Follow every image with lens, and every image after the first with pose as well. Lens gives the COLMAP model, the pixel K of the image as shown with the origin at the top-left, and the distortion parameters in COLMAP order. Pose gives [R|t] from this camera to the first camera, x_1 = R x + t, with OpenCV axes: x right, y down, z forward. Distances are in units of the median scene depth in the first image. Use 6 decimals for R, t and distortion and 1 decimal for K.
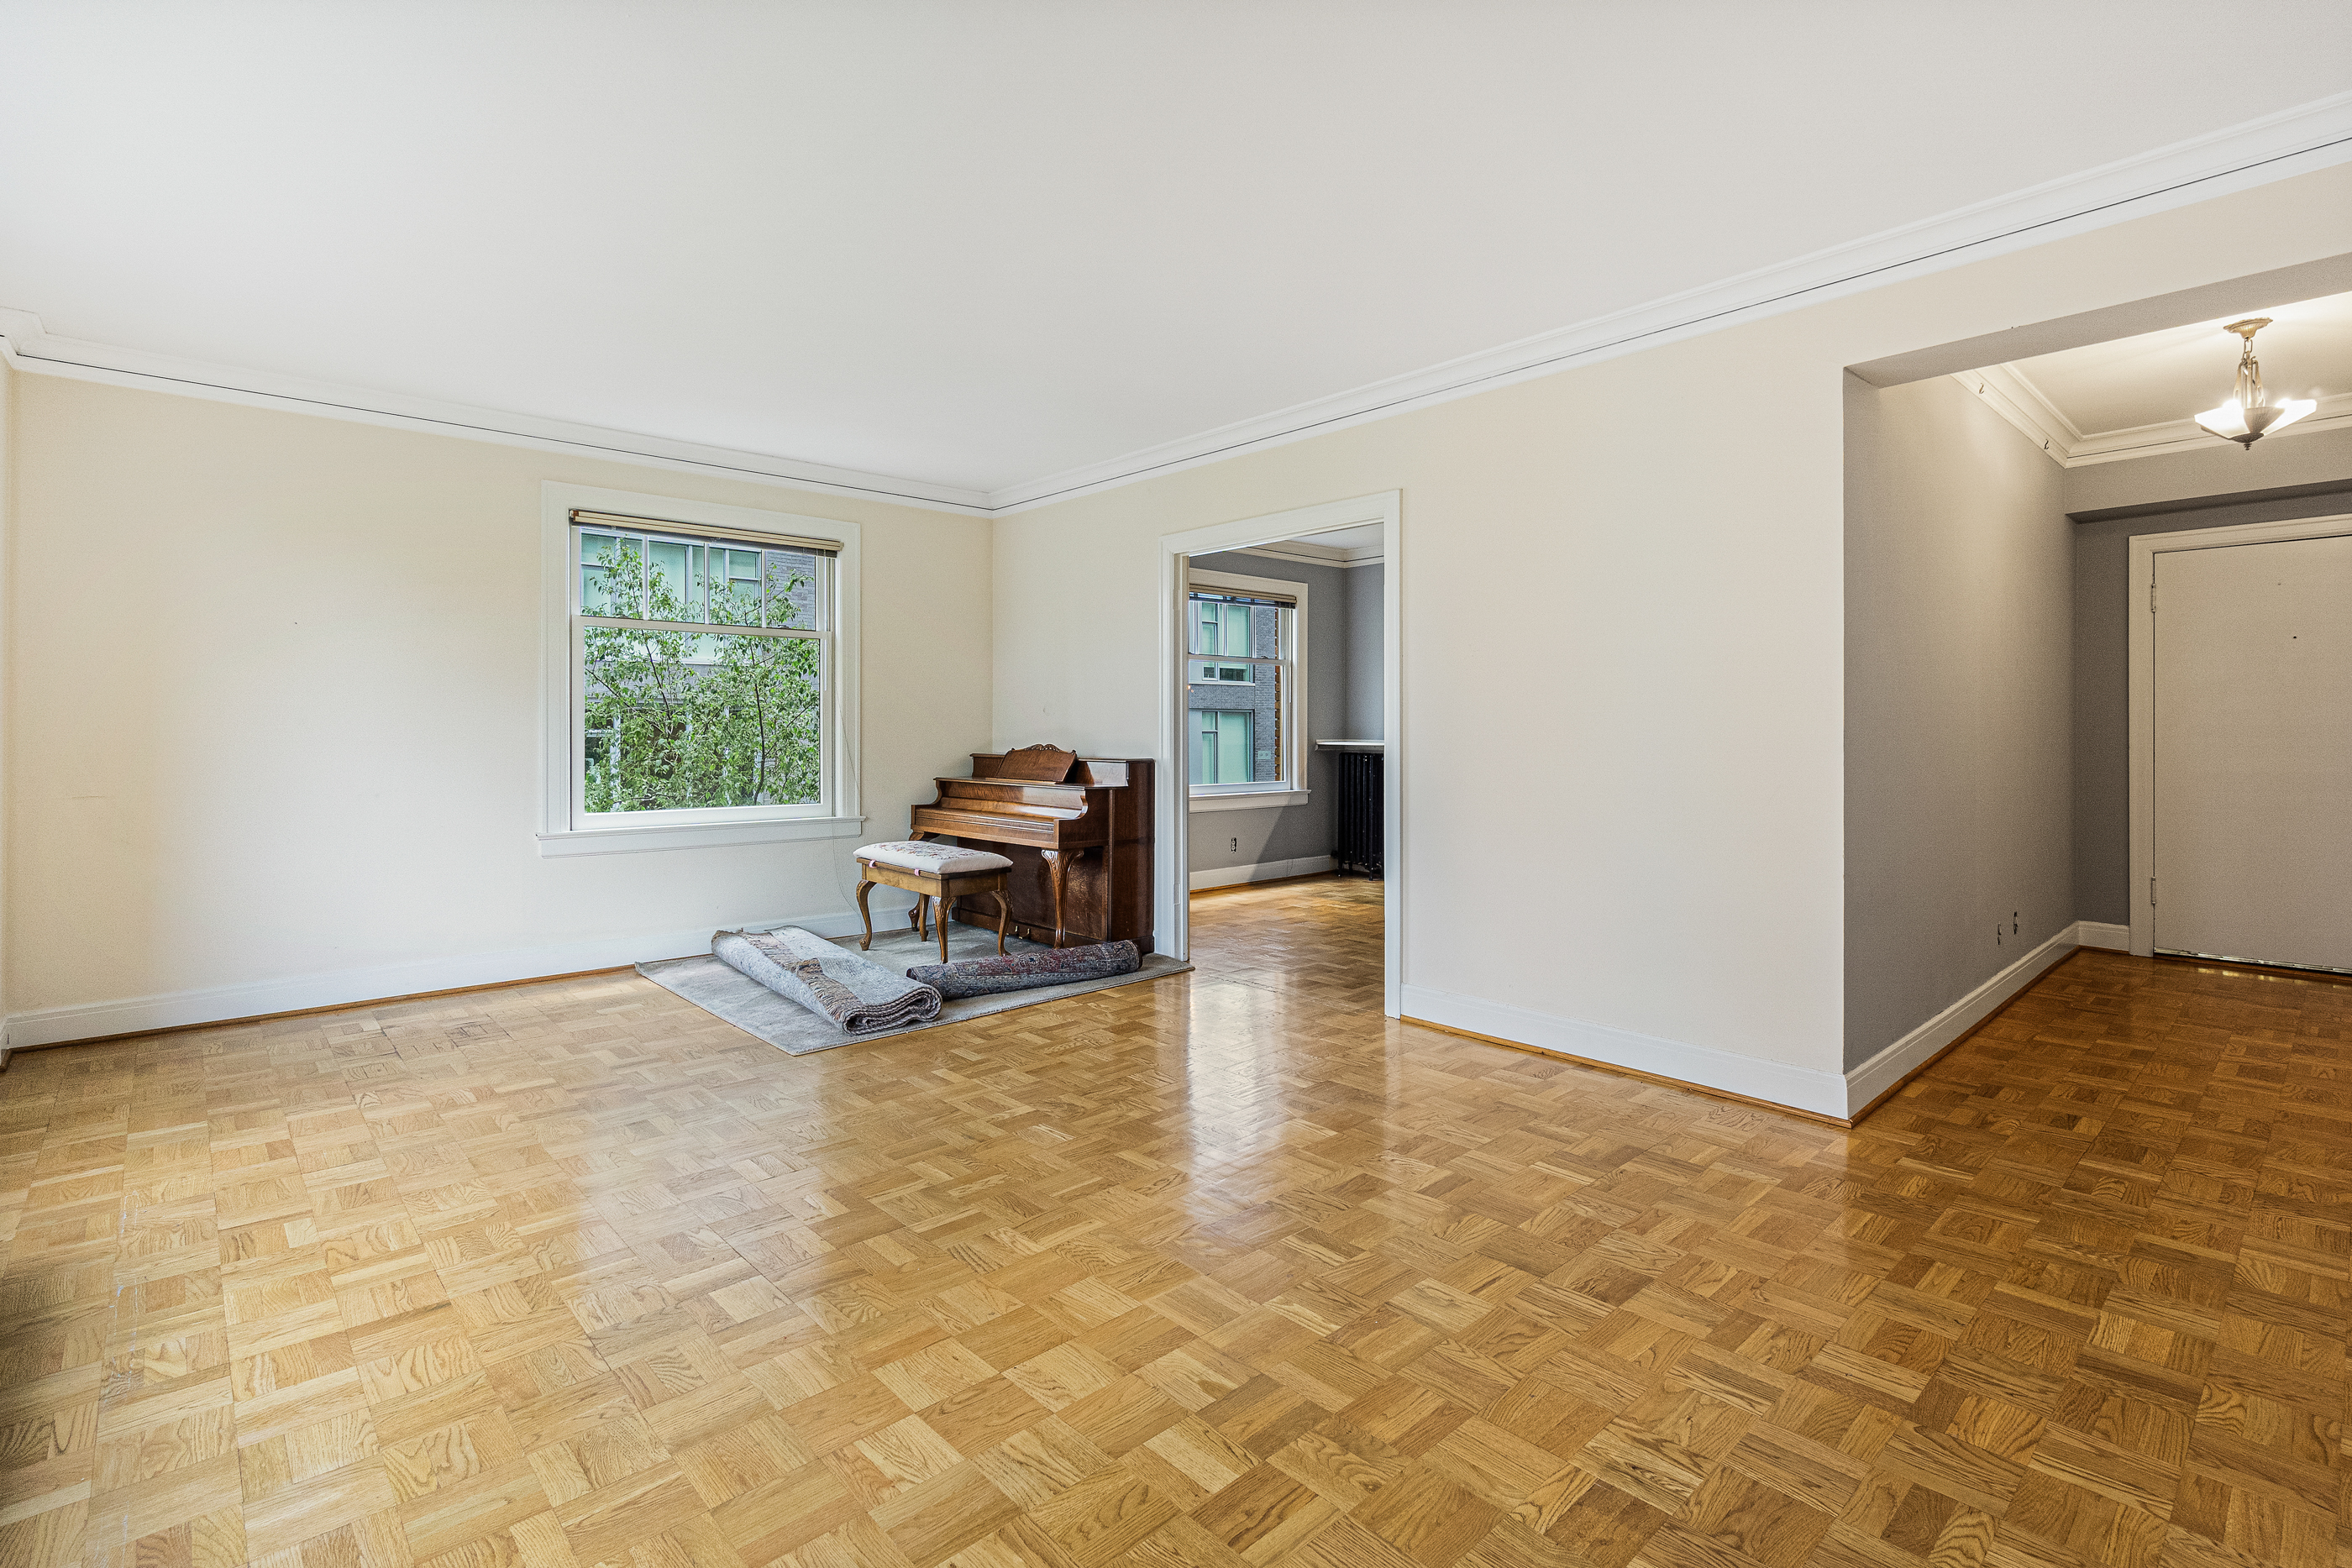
lens RADIAL K [[1114.5, 0, 1180.4], [0, 1114.5, 733.3], [0, 0, 1]] dist [0.014227, -0.000070]
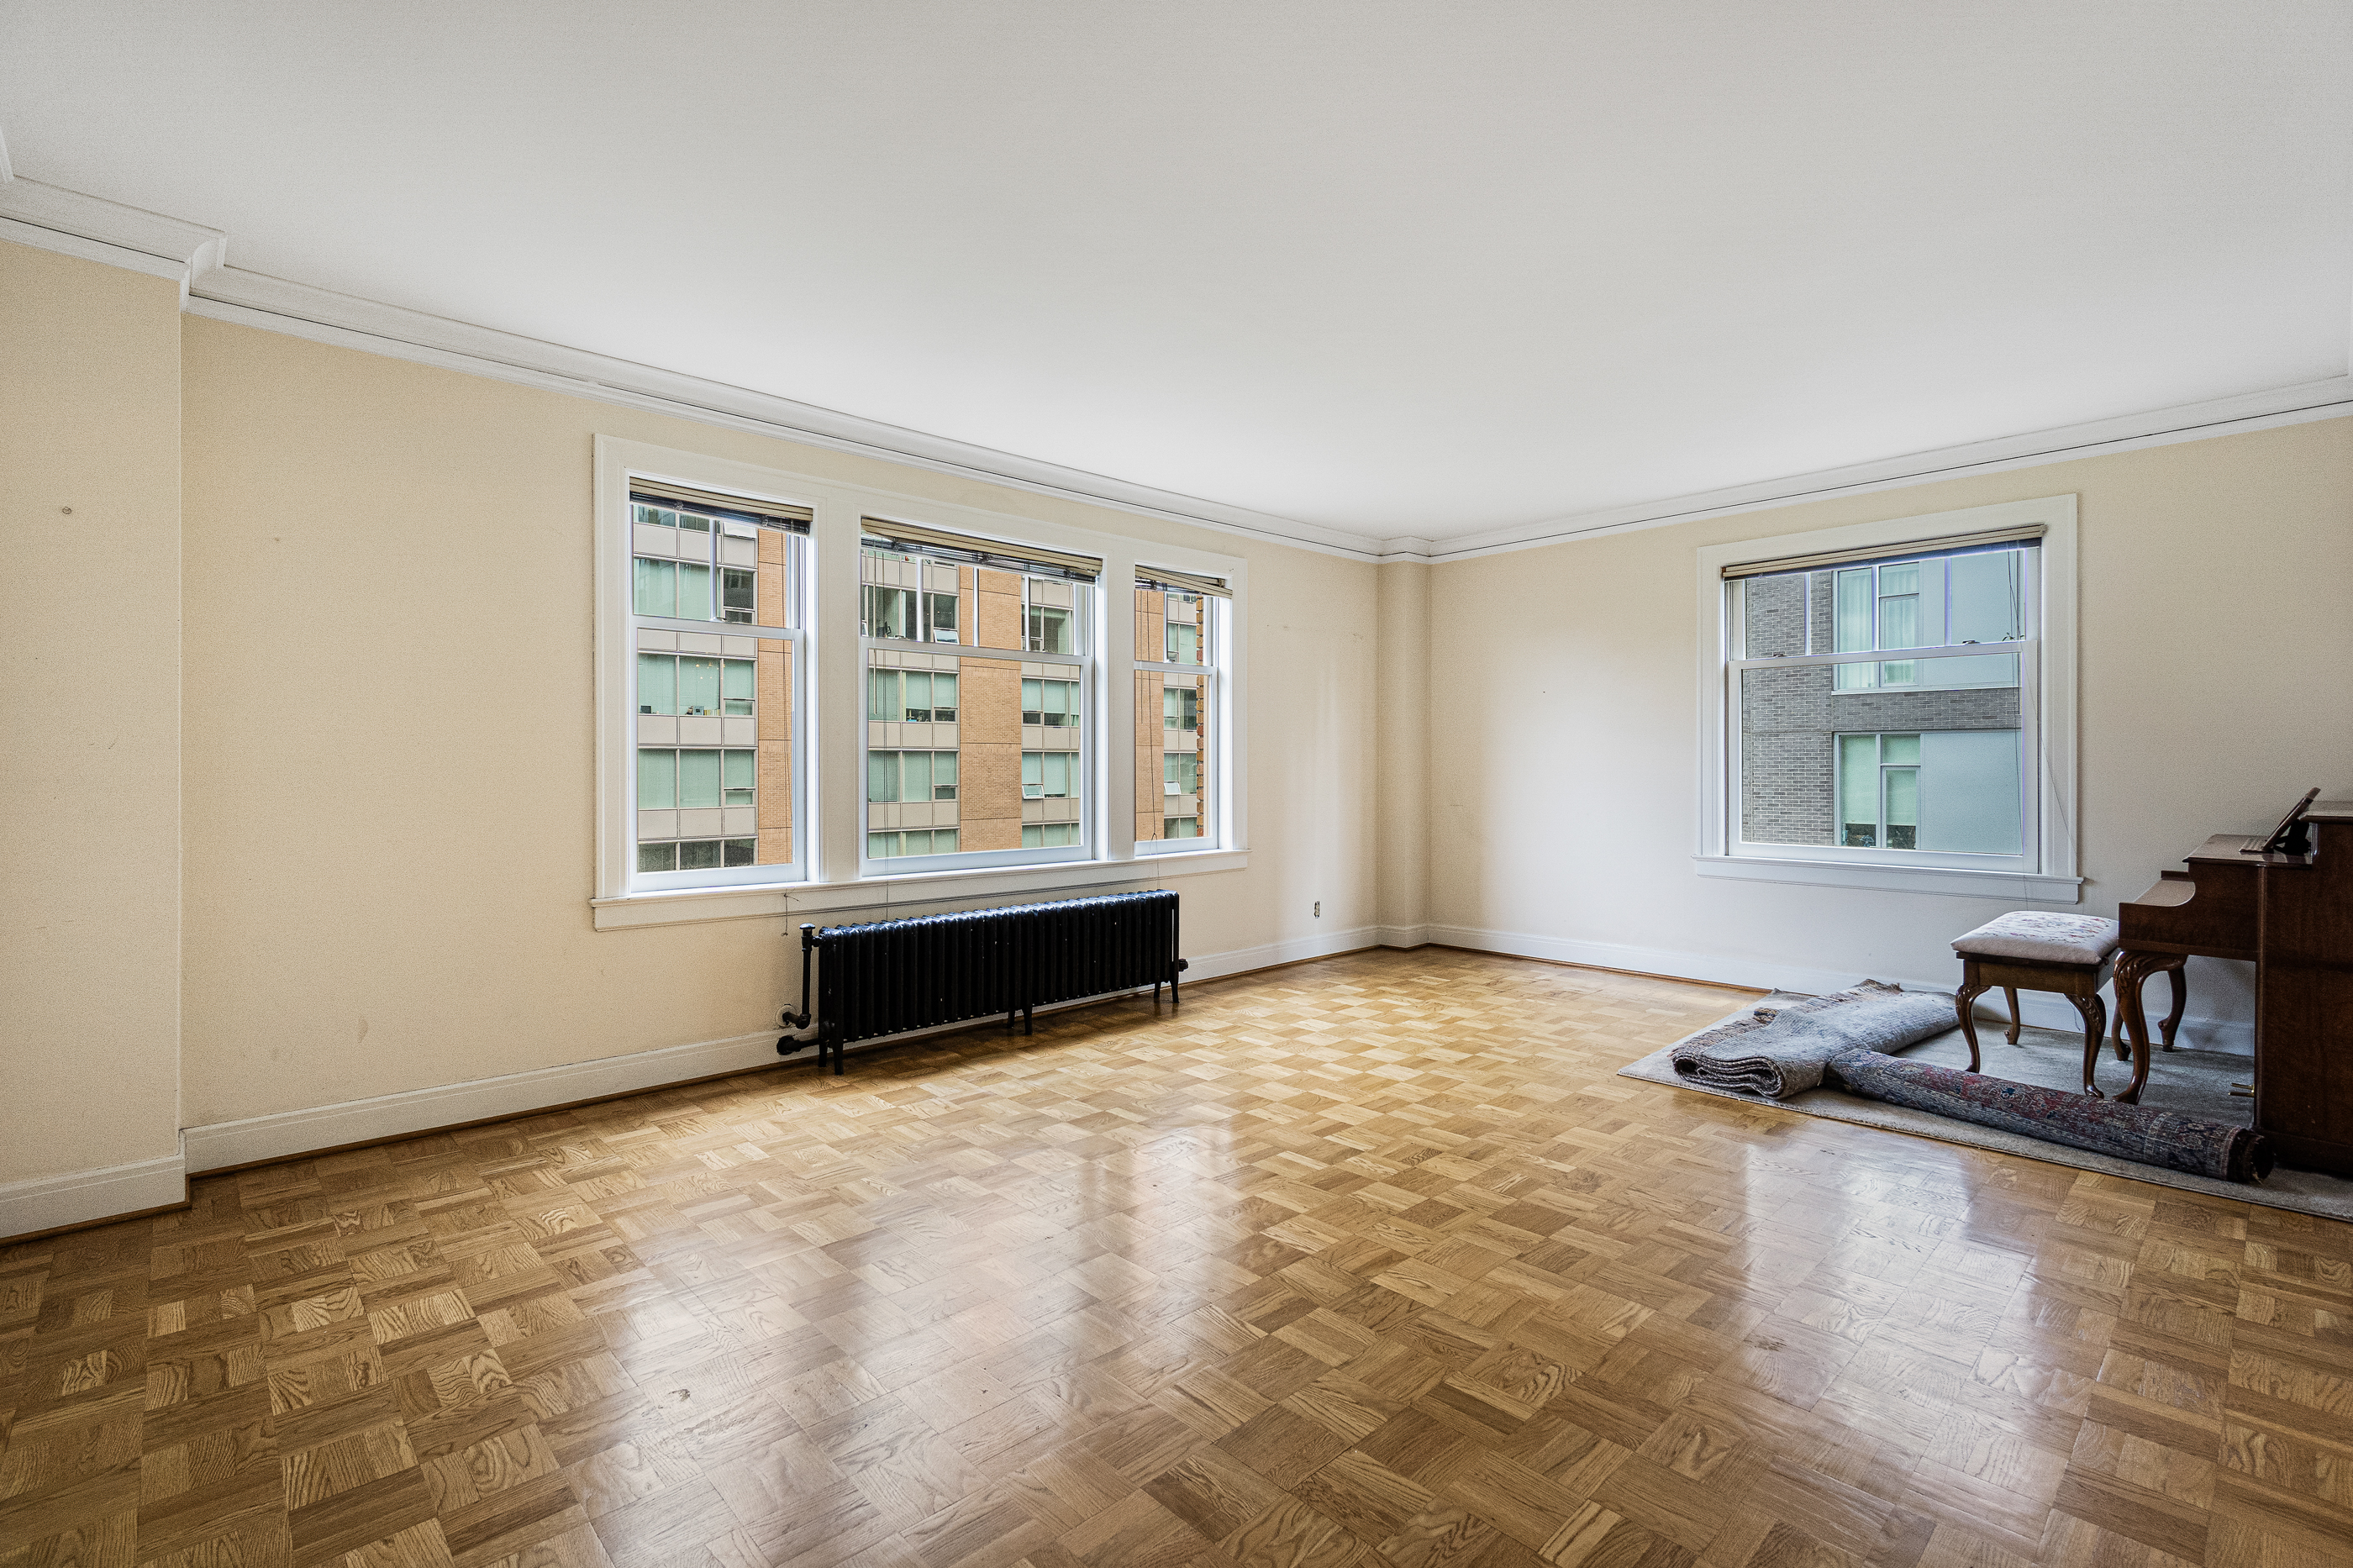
lens RADIAL K [[1058.0, 0, 1180.5], [0, 1058.0, 772.2], [0, 0, 1]] dist [-0.001630, -0.000113]
pose [[0.004203, 0.003205, -0.999986, 0.536949], [-0.002609, 0.999991, 0.003194, 0.002120], [0.999988, 0.002595, 0.004211, 0.484755]]
